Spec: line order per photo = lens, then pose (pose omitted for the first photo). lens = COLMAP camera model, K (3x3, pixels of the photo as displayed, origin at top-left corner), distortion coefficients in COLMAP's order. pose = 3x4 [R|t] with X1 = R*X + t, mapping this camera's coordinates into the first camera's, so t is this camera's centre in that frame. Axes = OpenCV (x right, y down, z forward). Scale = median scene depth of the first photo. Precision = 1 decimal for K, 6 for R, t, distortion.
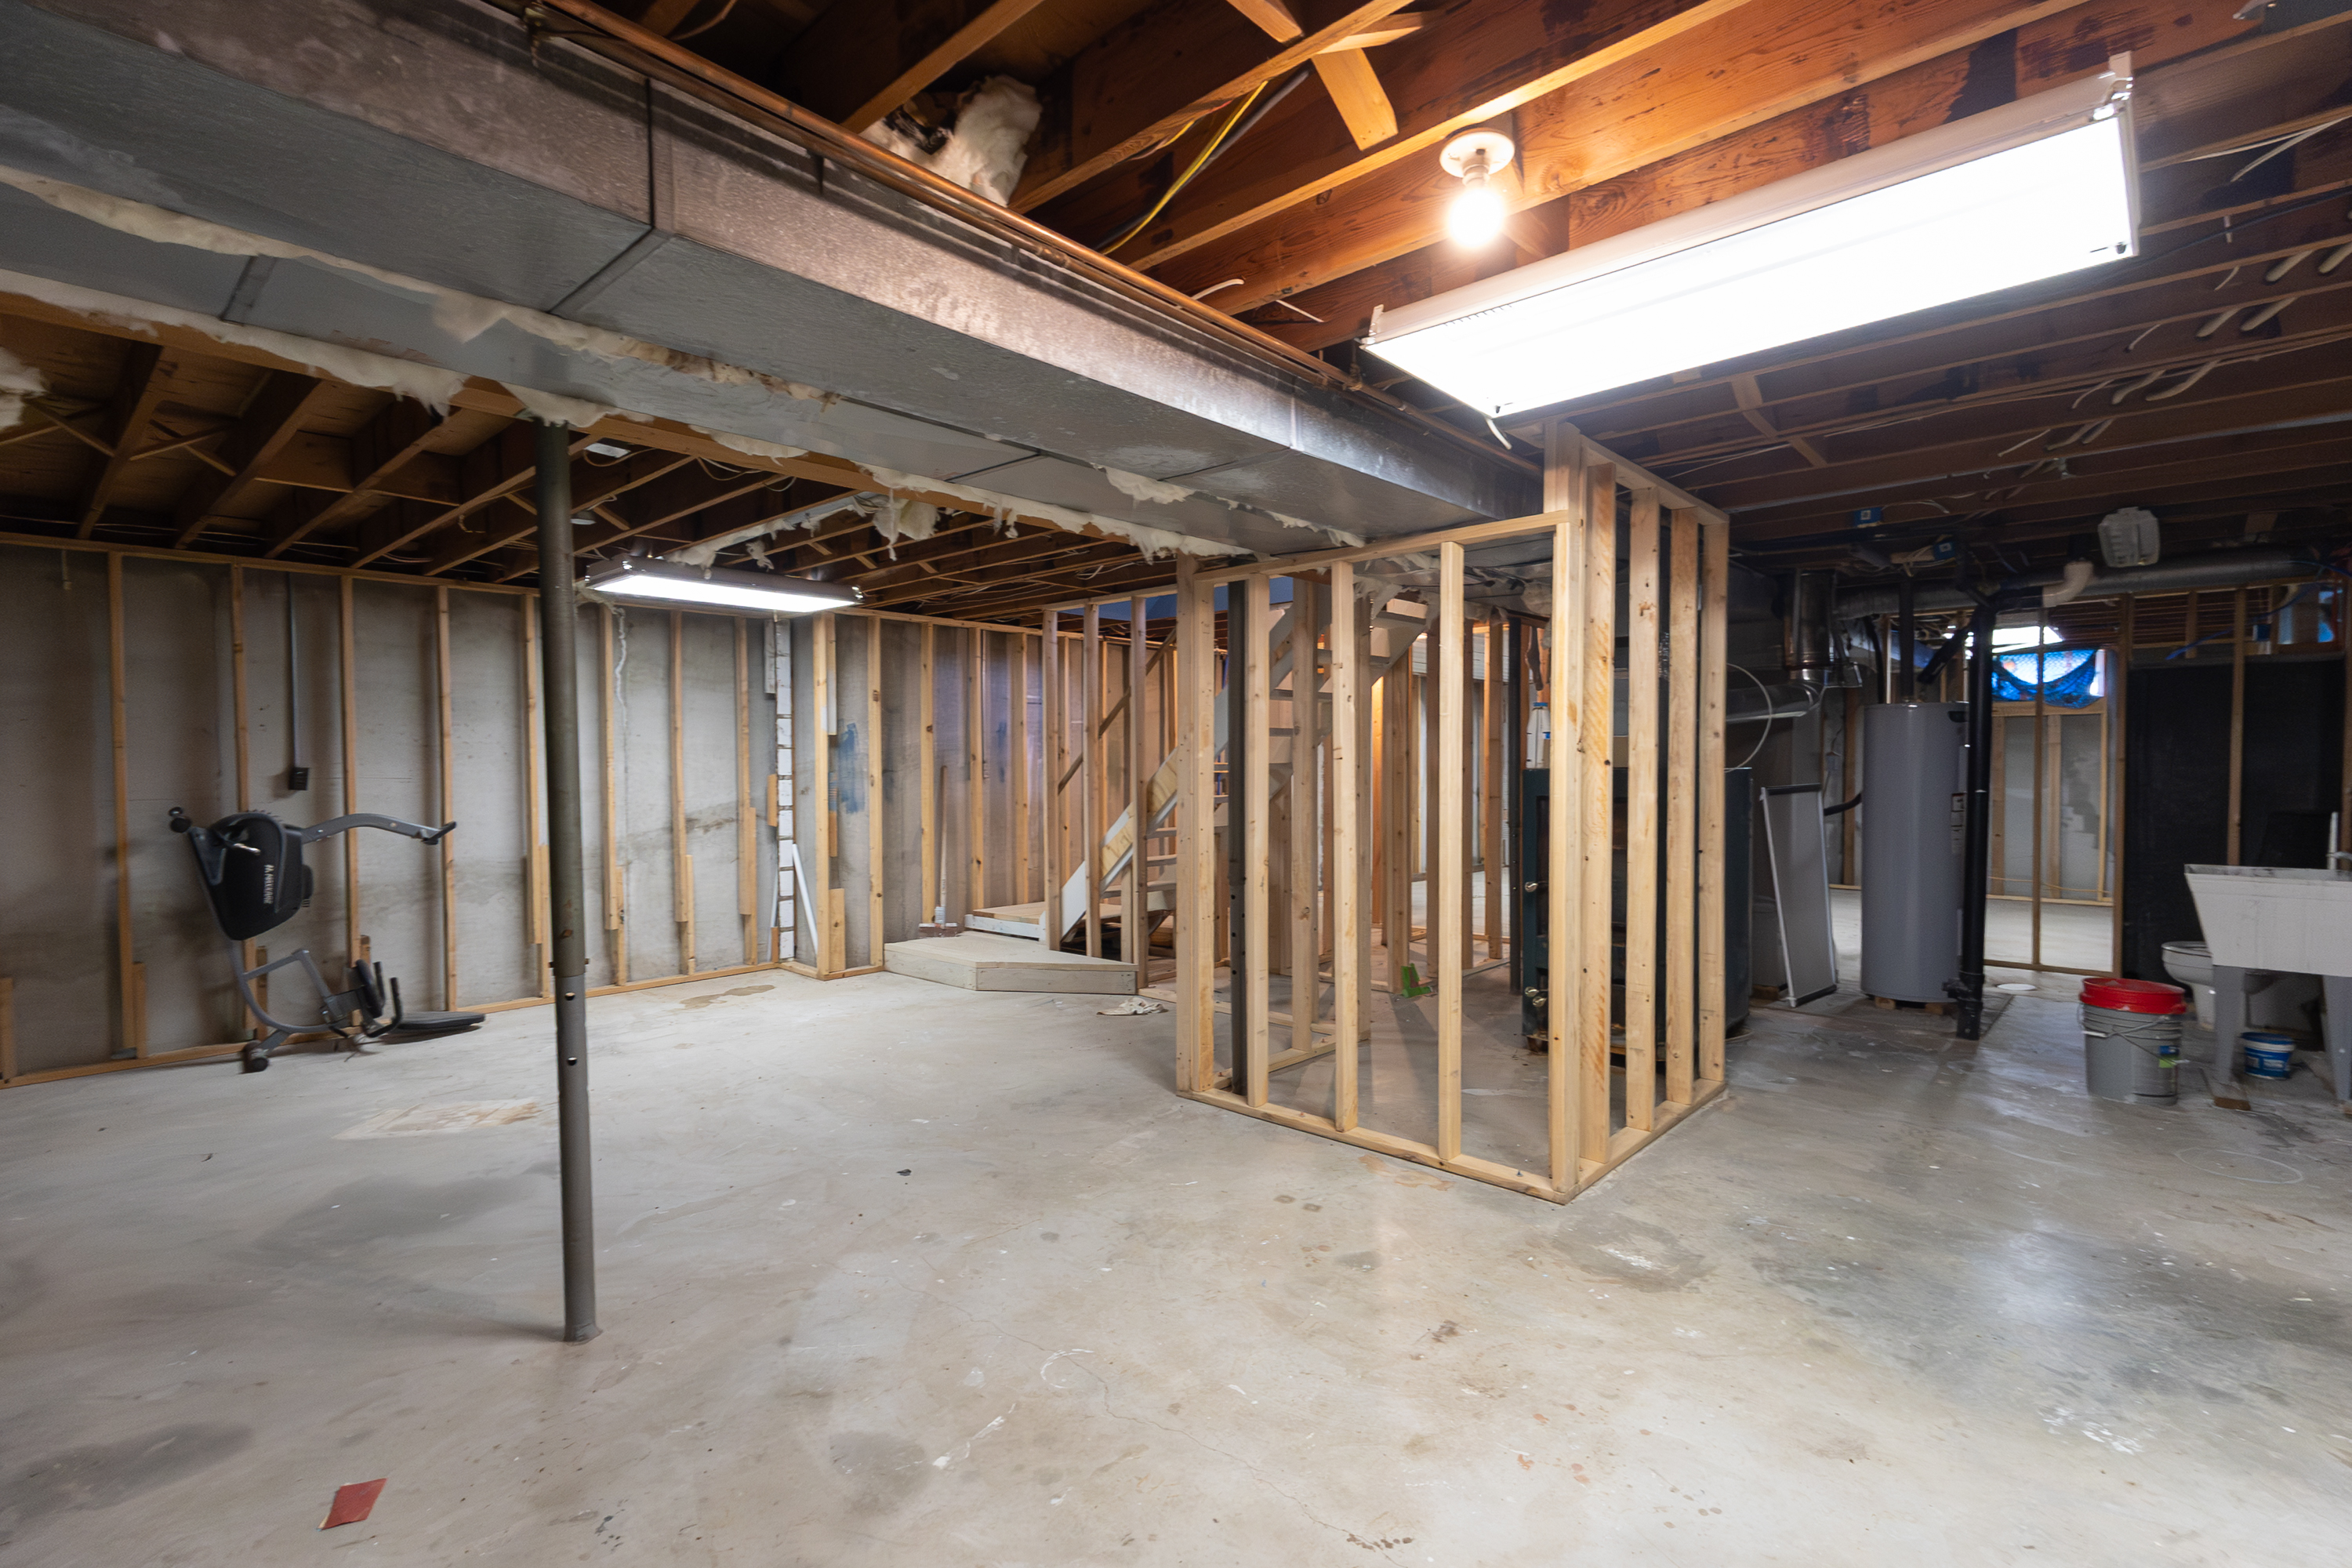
lens RADIAL K [[1067.3, 0, 1181.3], [0, 1067.3, 785.8], [0, 0, 1]] dist [0.033262, -0.011765]
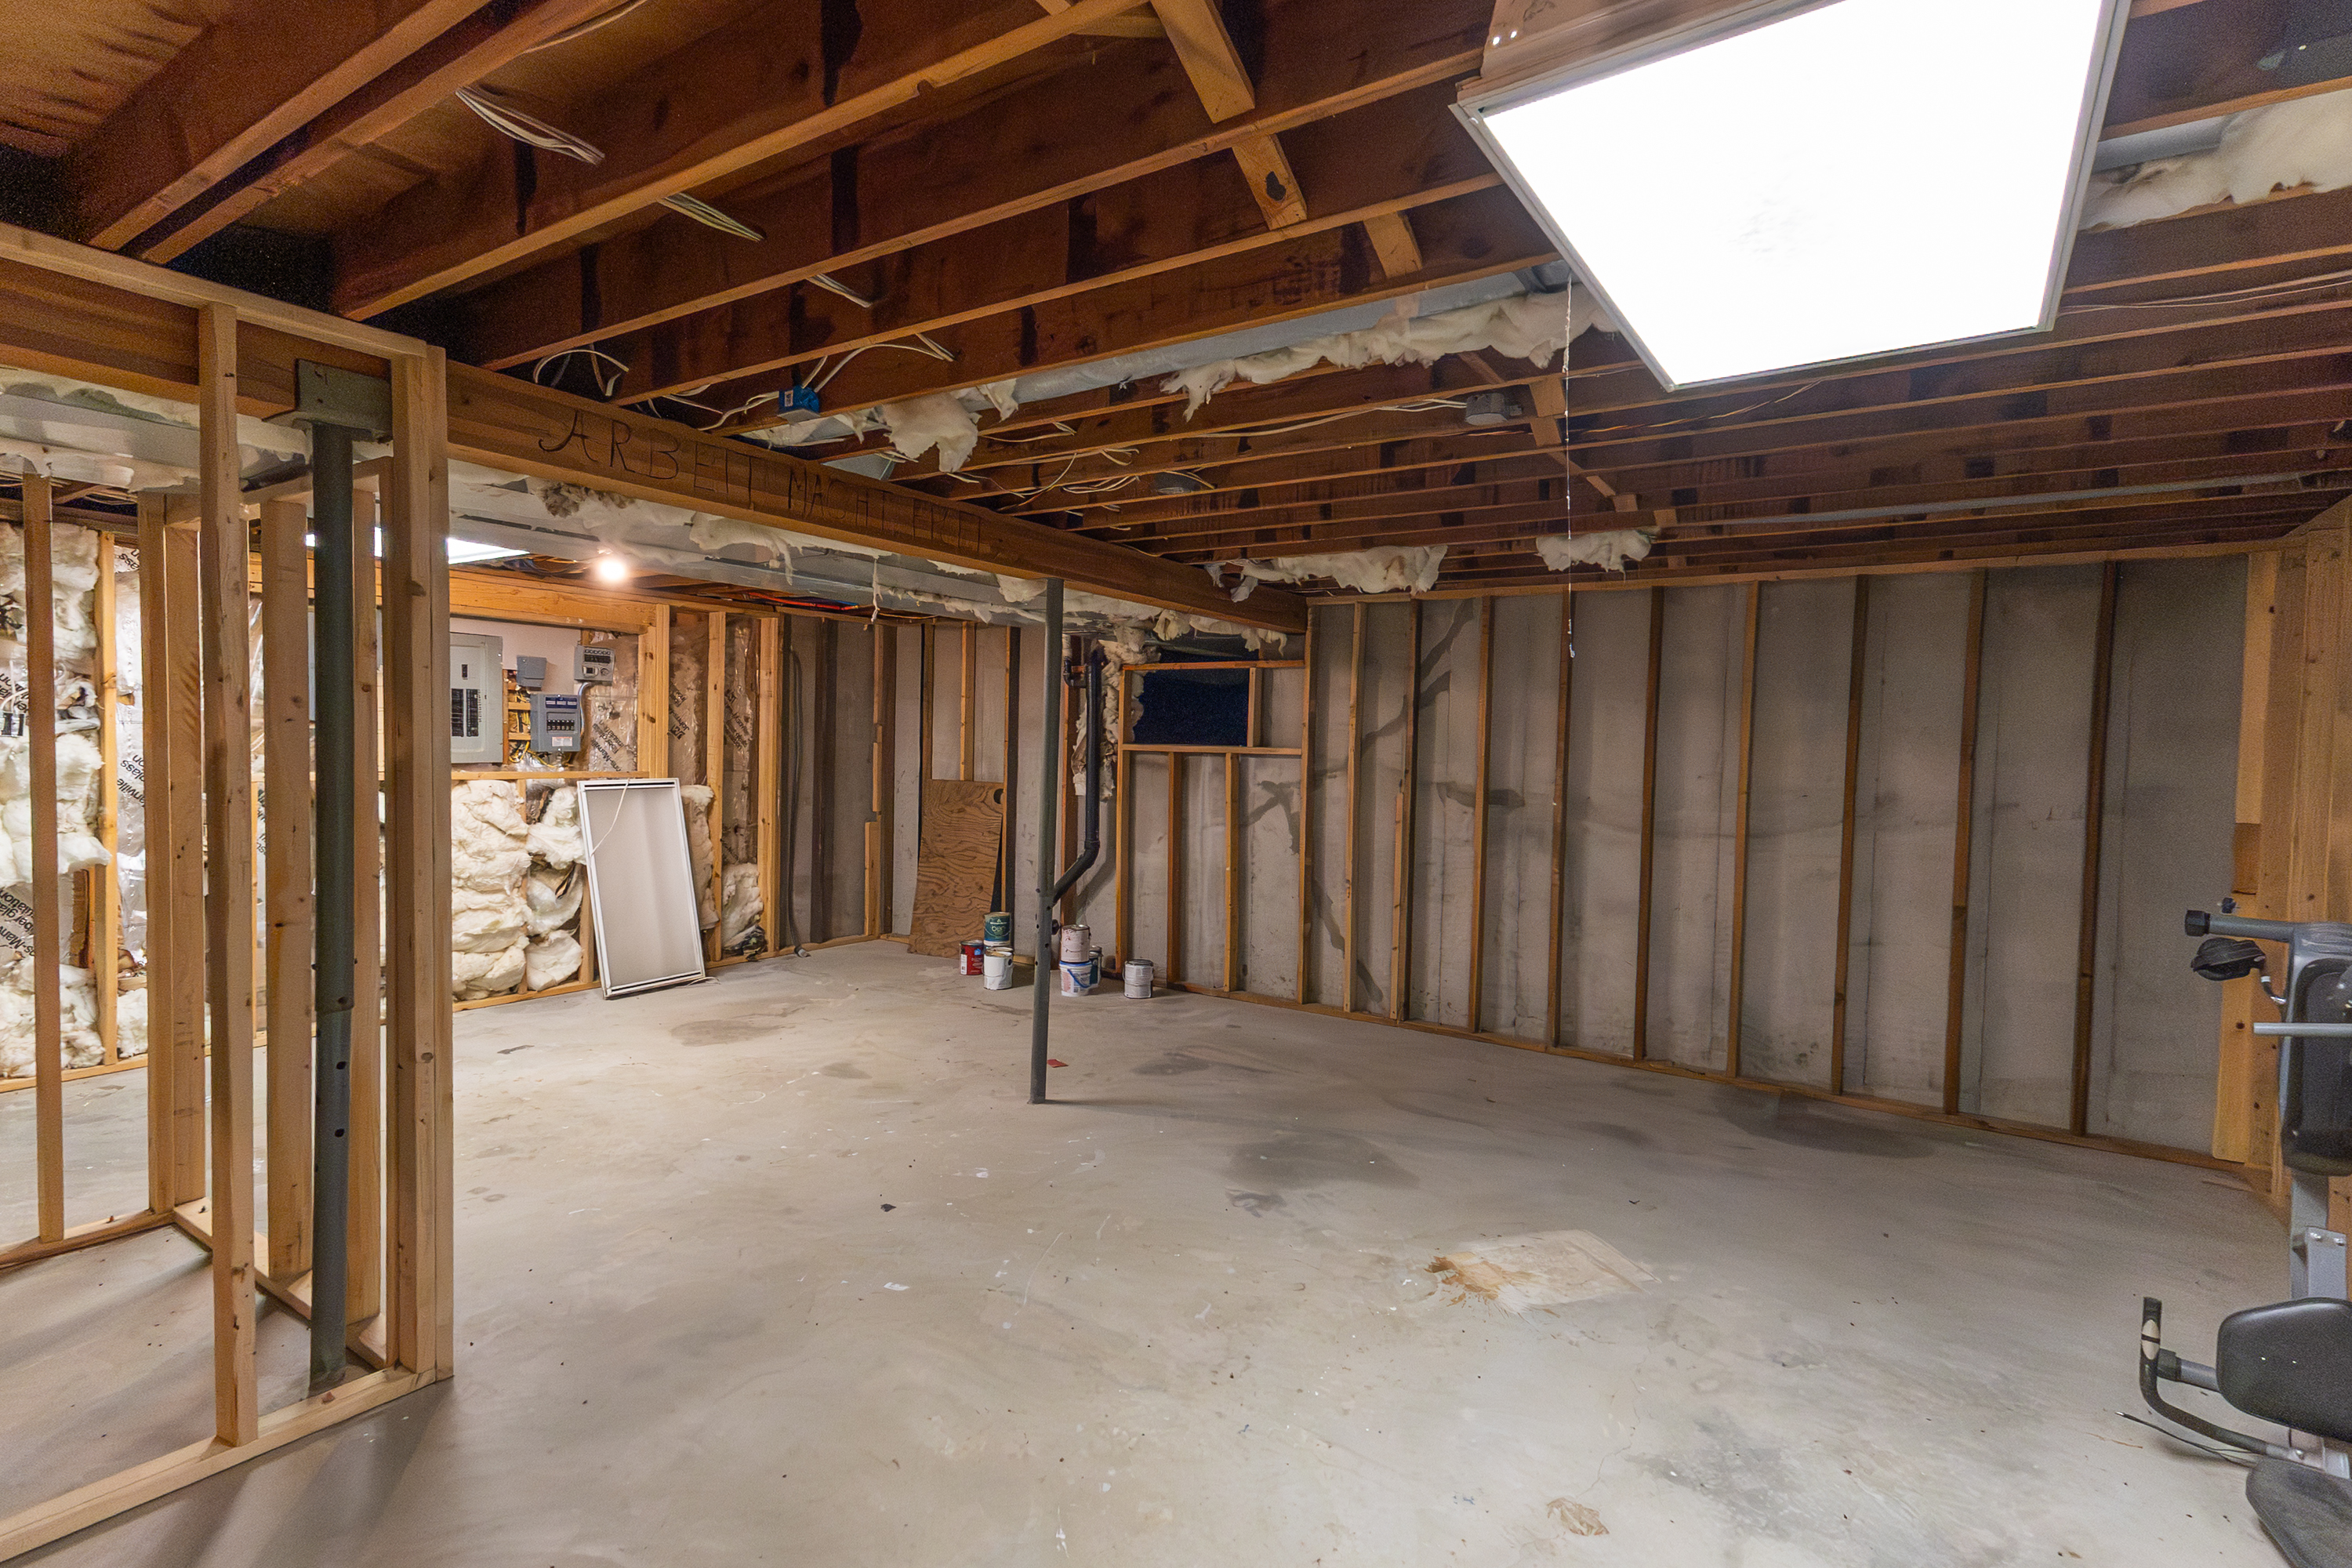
lens RADIAL K [[1067.3, 0, 1181.3], [0, 1067.3, 785.8], [0, 0, 1]] dist [0.033262, -0.011765]
pose [[-0.984881, -0.009710, -0.172961, -0.373265], [-0.020692, 0.997874, 0.061804, -0.091931], [0.171993, 0.064448, -0.982988, 2.121286]]
